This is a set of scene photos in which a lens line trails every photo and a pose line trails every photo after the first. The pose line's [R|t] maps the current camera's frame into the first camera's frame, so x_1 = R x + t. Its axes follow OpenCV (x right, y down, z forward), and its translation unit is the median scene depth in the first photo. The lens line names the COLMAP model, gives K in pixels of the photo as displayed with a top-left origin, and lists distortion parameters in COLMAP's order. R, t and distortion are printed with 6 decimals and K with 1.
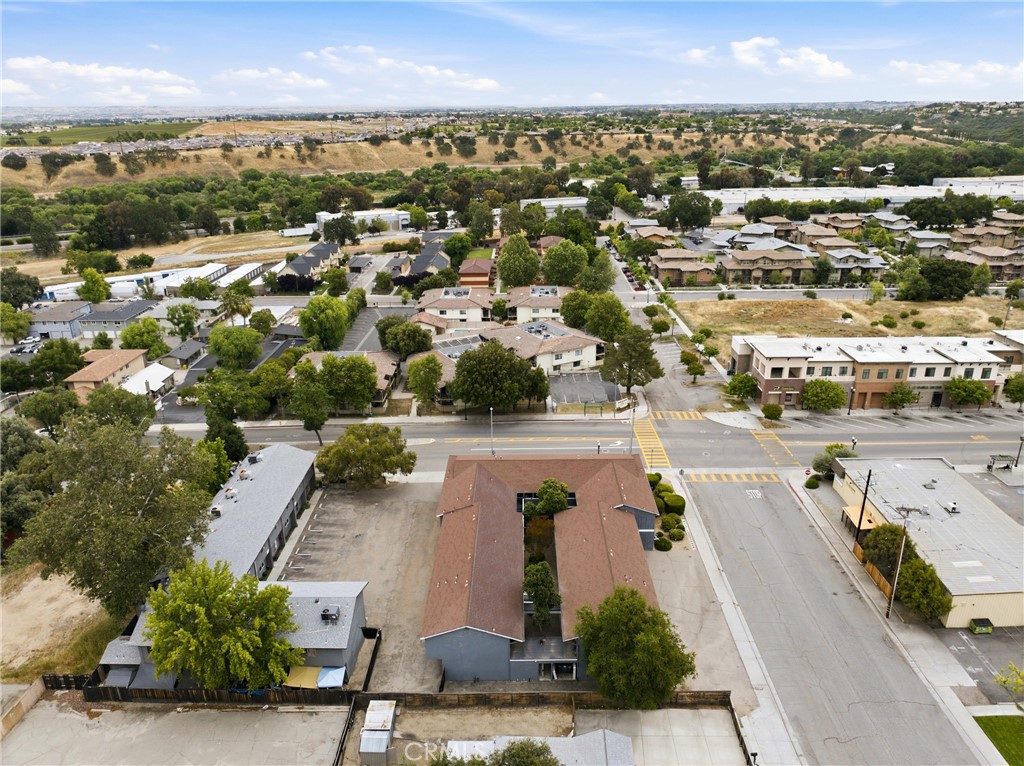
lens RADIAL K [[719.0, 0, 512.0], [0, 719.0, 382.1], [0, 0, 1]] dist [-0.051977, 0.026847]
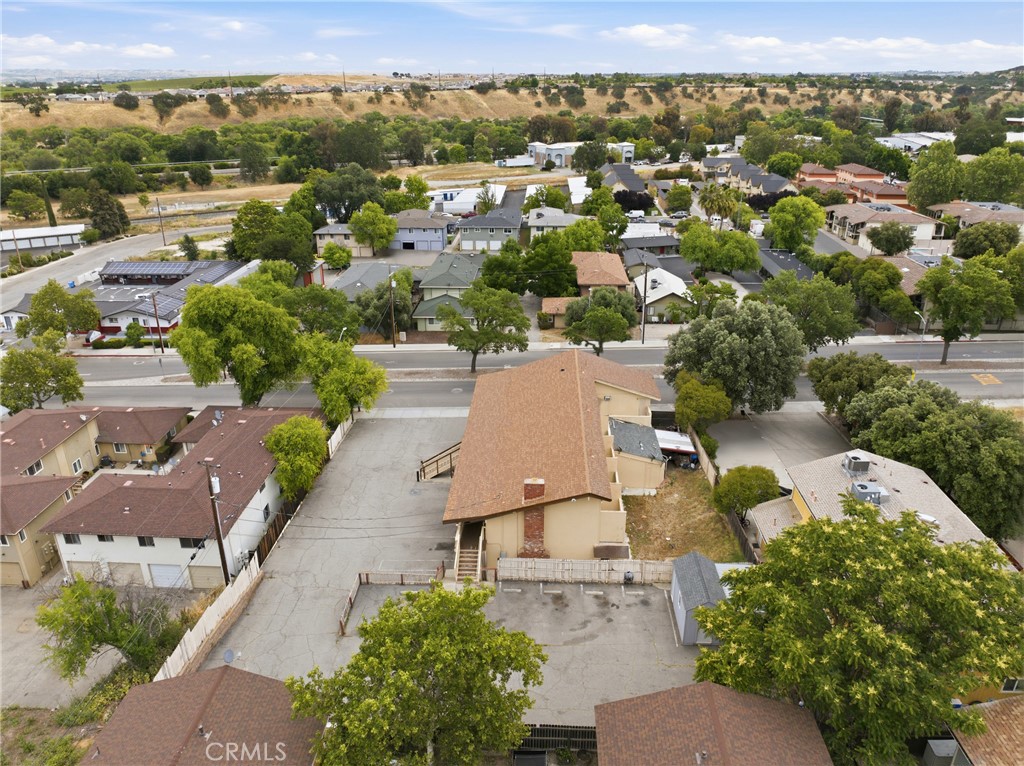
lens RADIAL K [[719.0, 0, 512.6], [0, 719.0, 379.8], [0, 0, 1]] dist [-0.051977, 0.026847]
pose [[0.999462, 0.020359, -0.025722, -0.117444], [-0.019389, 0.999113, 0.037390, 0.013197], [0.026460, -0.036871, 0.998970, 0.035596]]
